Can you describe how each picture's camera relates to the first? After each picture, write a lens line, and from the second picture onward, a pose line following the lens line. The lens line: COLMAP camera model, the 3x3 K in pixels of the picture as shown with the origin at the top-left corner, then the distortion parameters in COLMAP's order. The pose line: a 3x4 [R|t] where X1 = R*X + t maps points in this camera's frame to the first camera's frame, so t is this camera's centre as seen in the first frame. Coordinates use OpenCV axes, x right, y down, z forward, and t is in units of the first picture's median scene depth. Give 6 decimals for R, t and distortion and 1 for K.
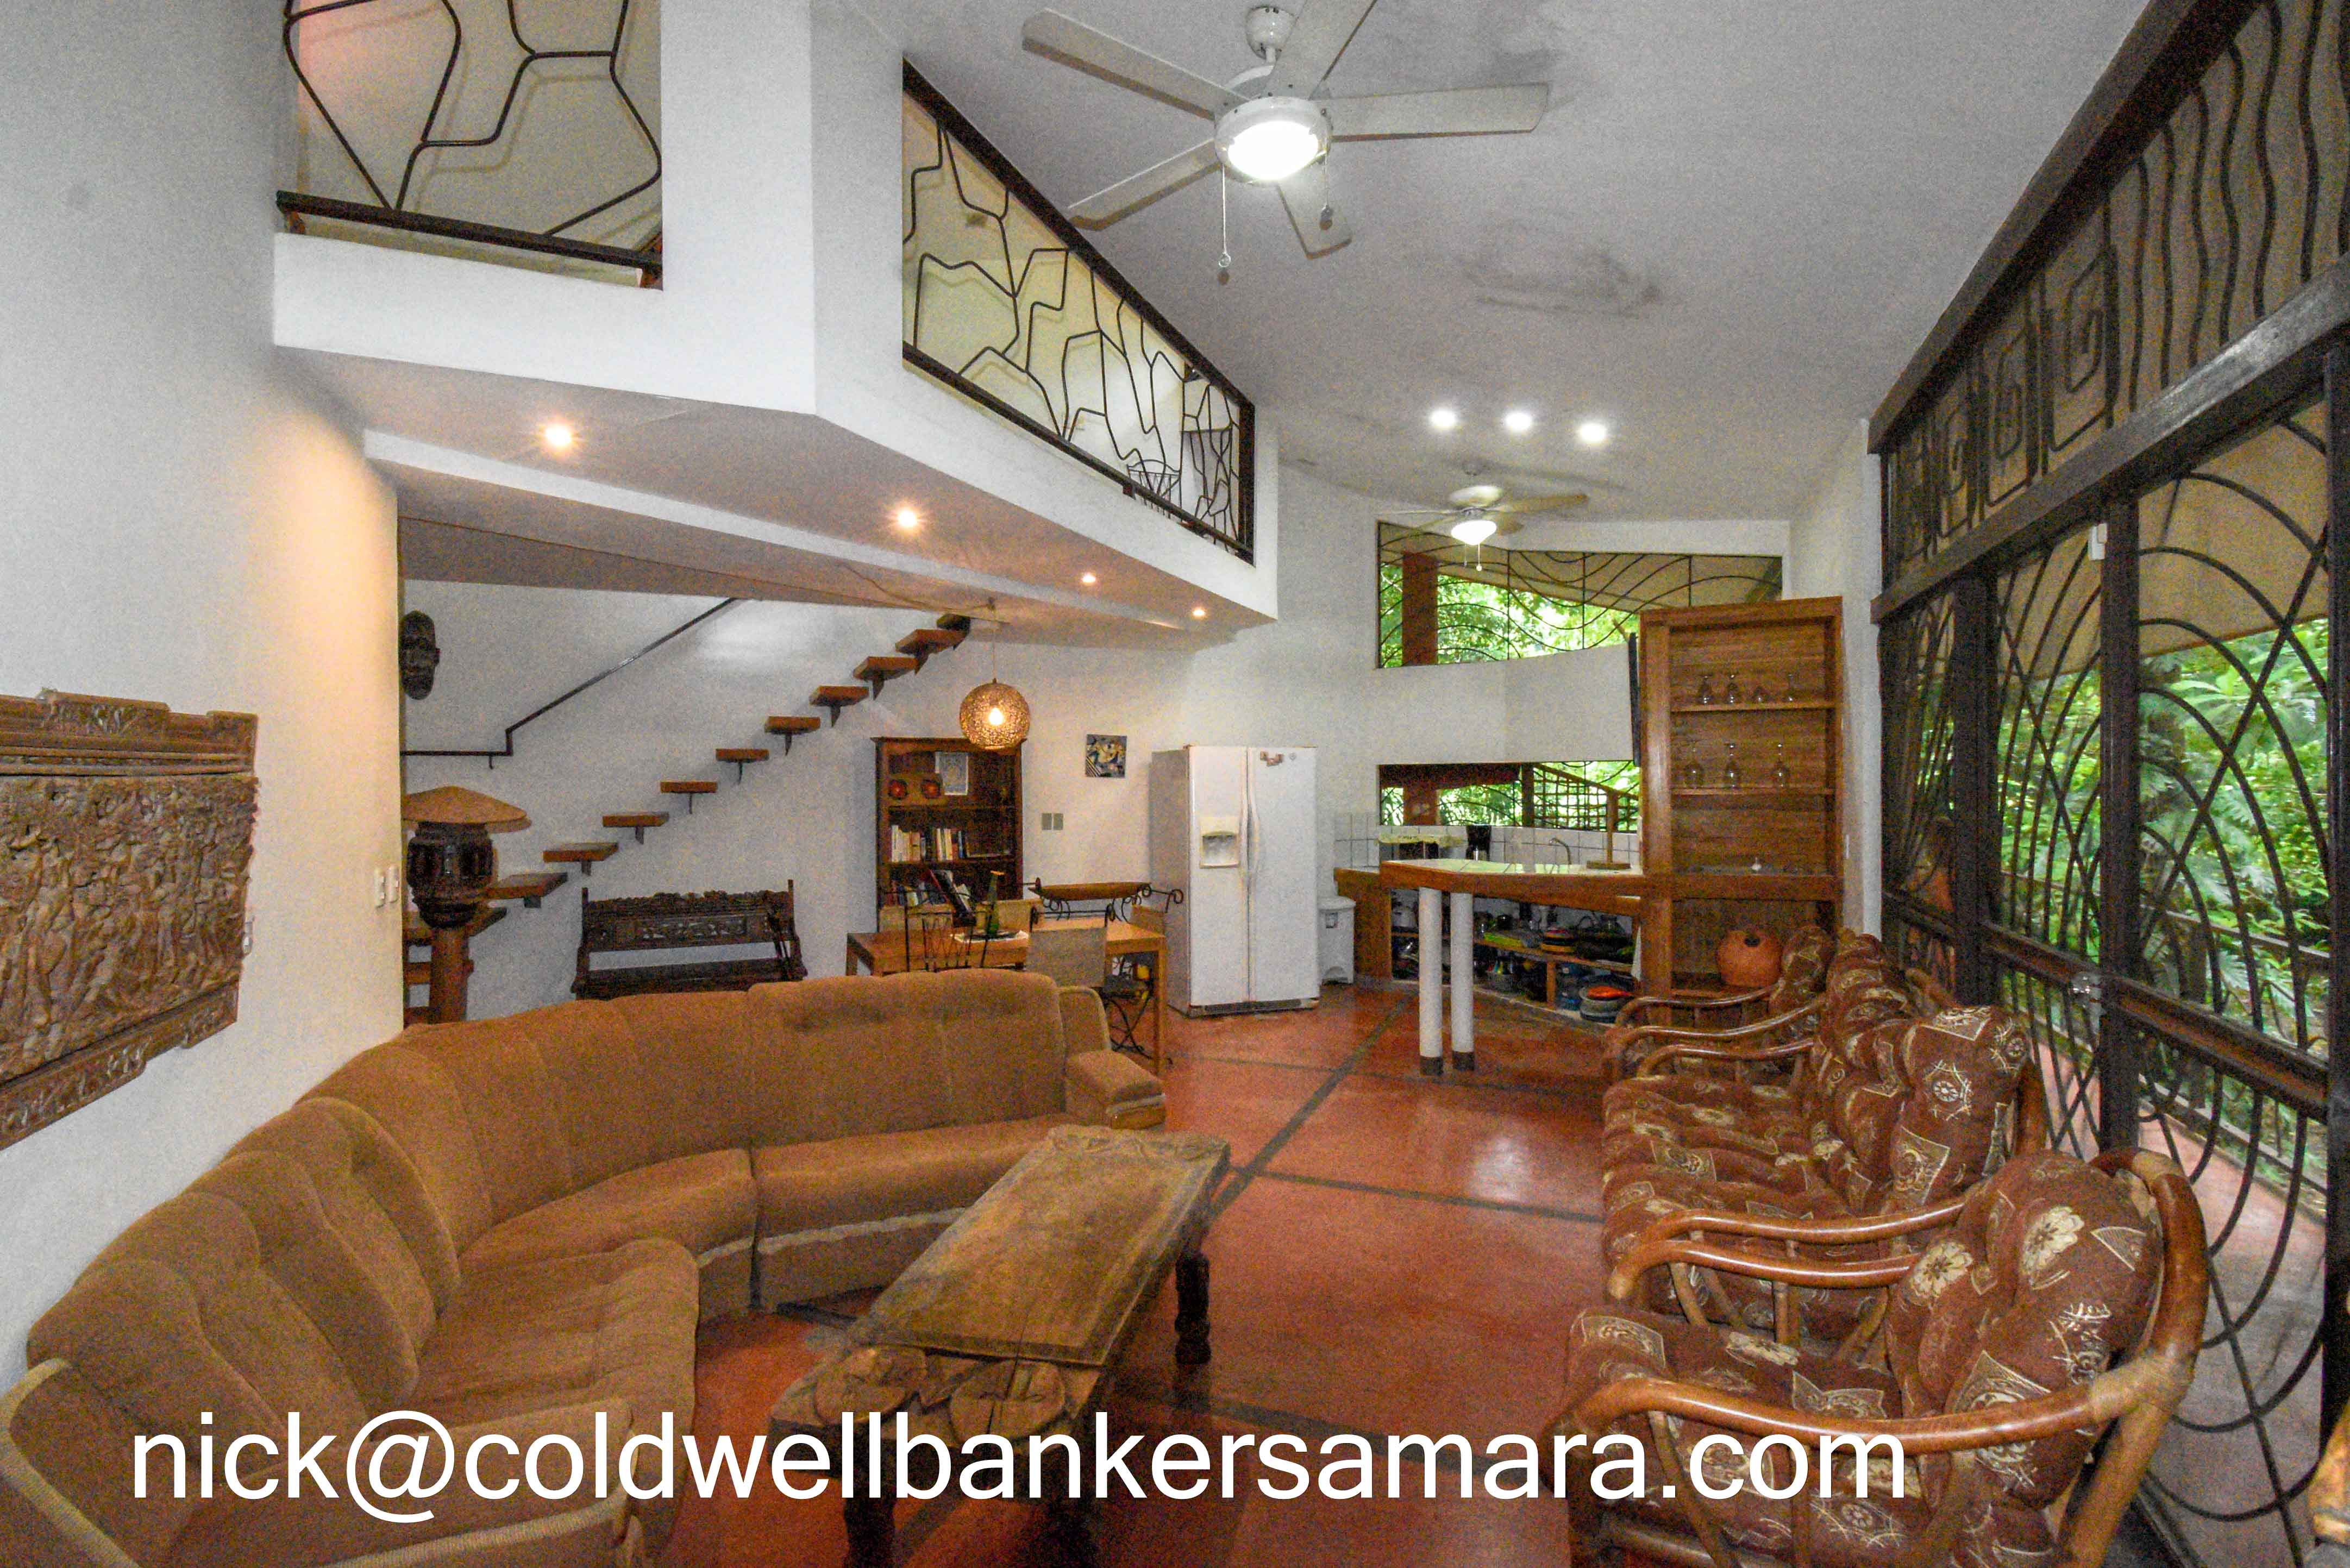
lens RADIAL K [[1097.5, 0, 1181.7], [0, 1097.5, 746.5], [0, 0, 1]] dist [-0.018286, -0.000463]
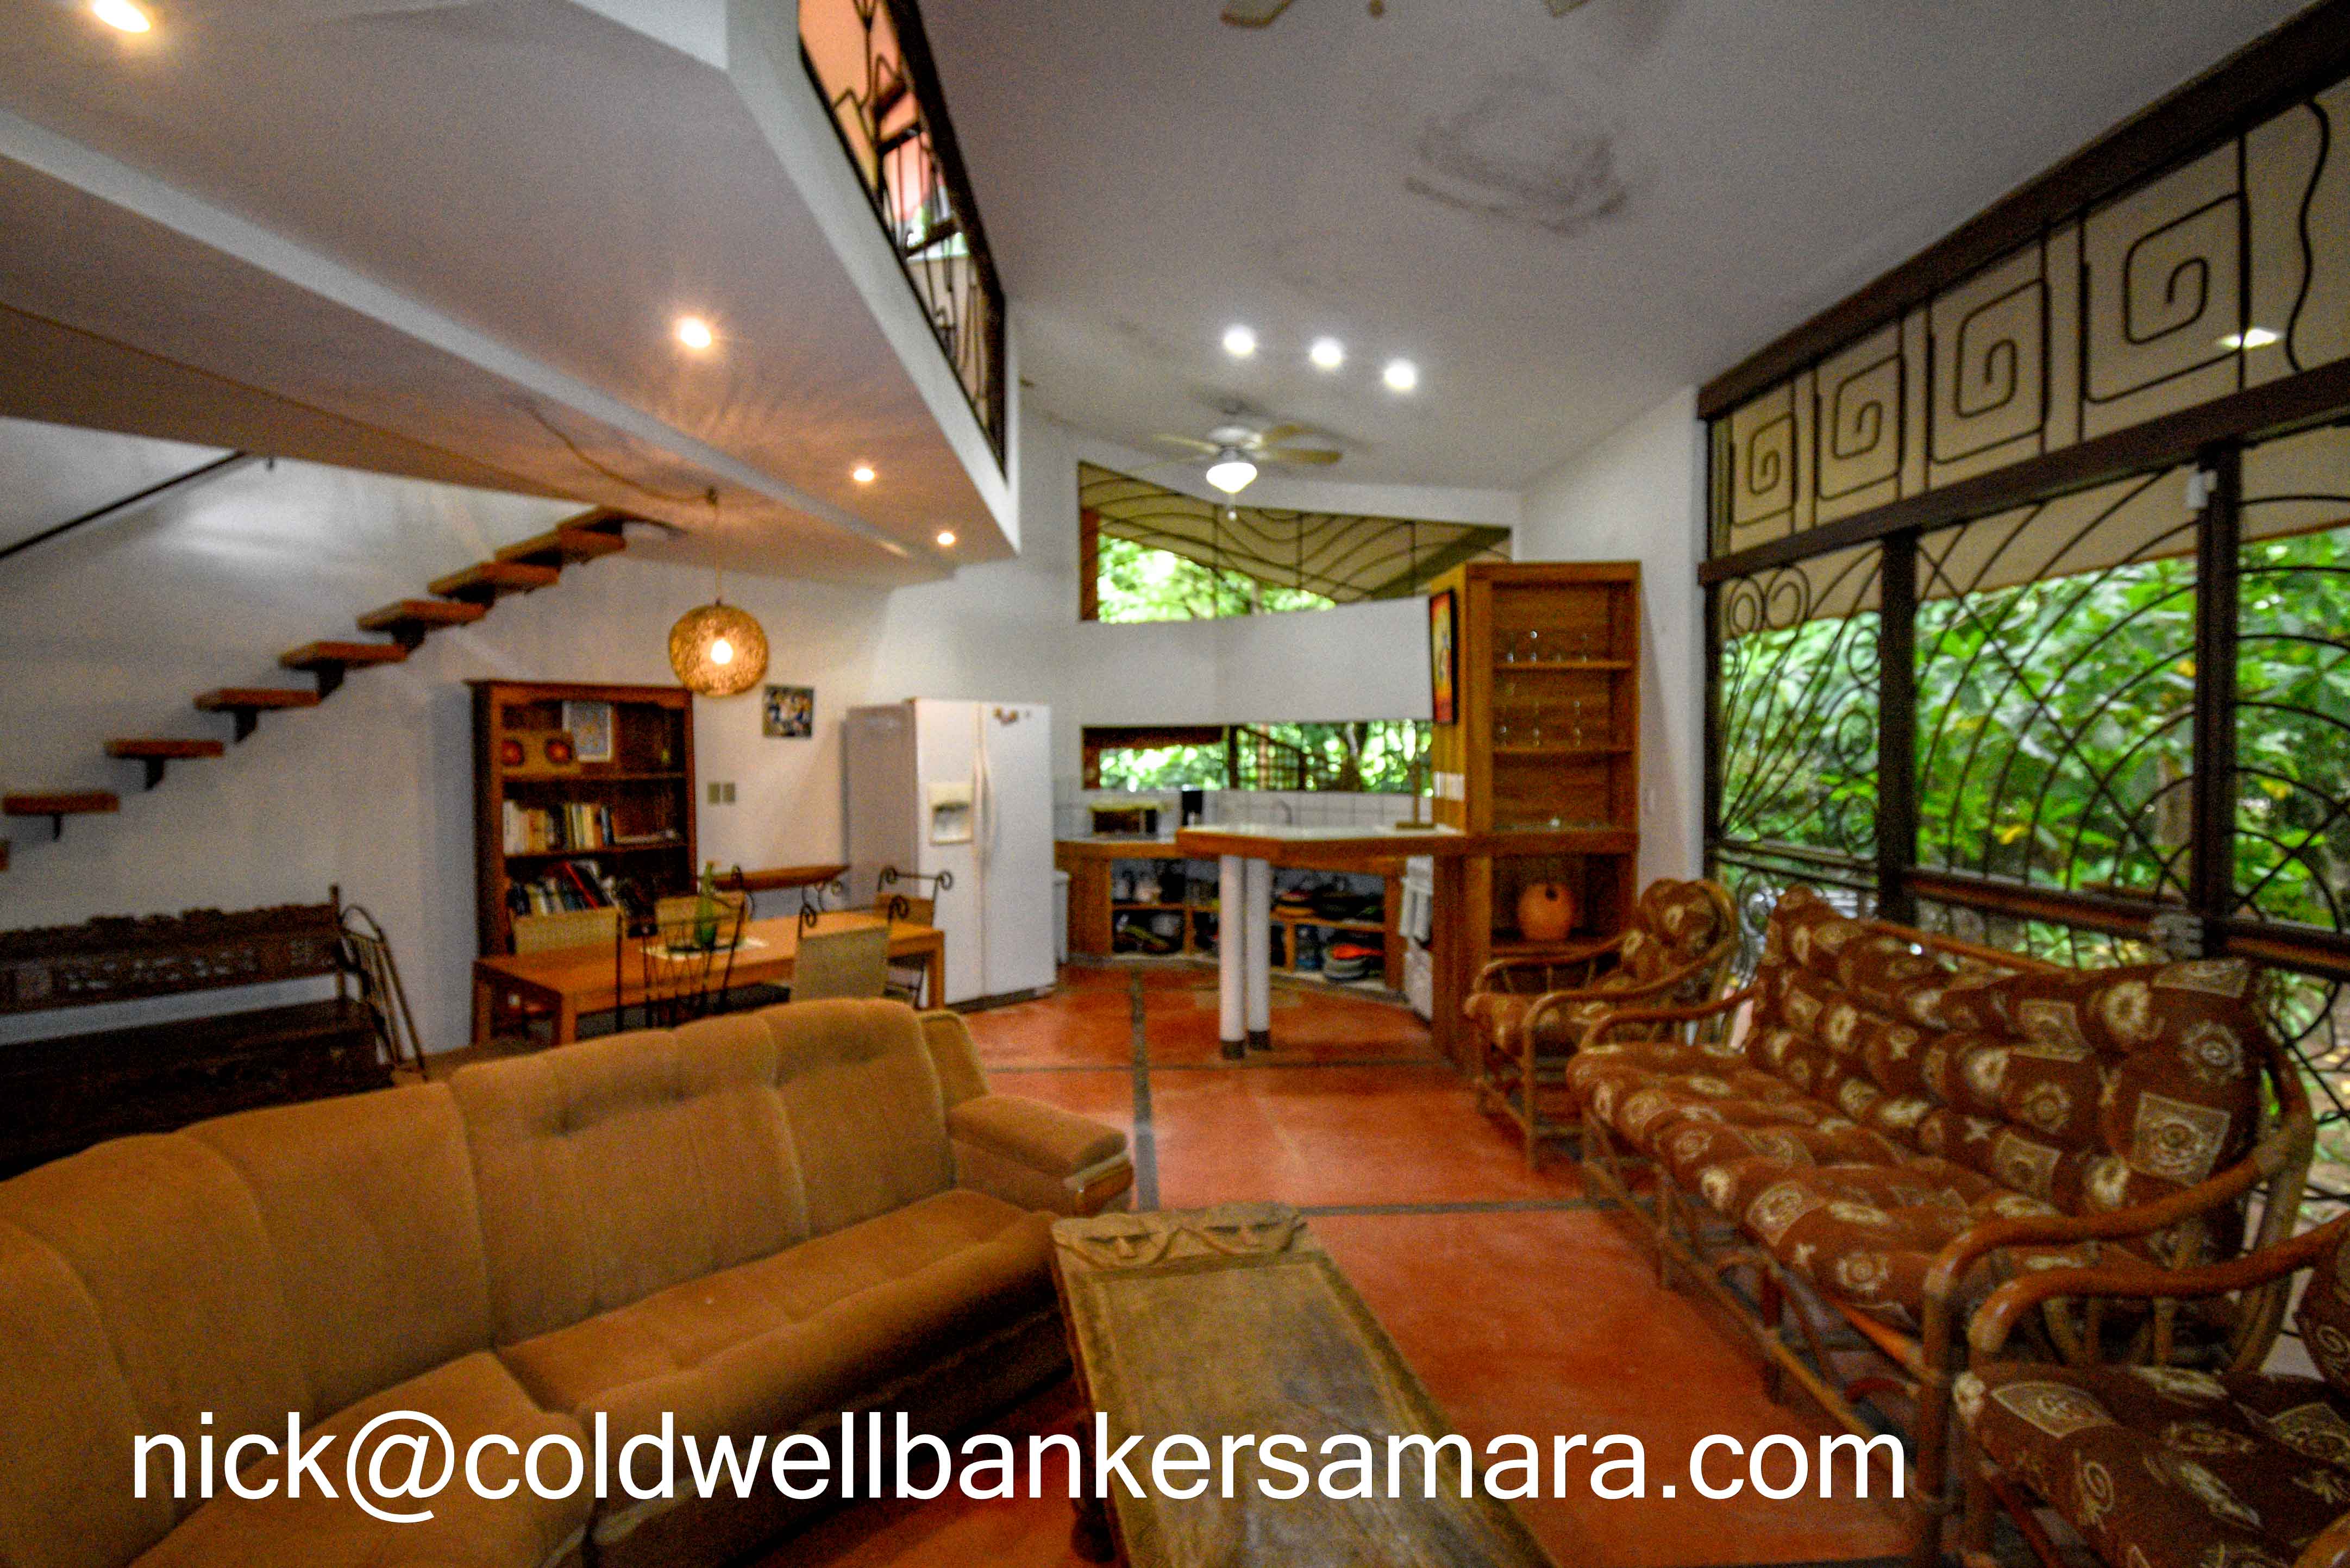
lens RADIAL K [[1063.7, 0, 1160.7], [0, 1063.7, 761.3], [0, 0, 1]] dist [0.012061, -0.021177]
pose [[0.907038, -0.006791, 0.420995, -0.167035], [-0.011257, 0.999121, 0.040369, 0.011654], [-0.420899, -0.041356, 0.906164, 0.183064]]
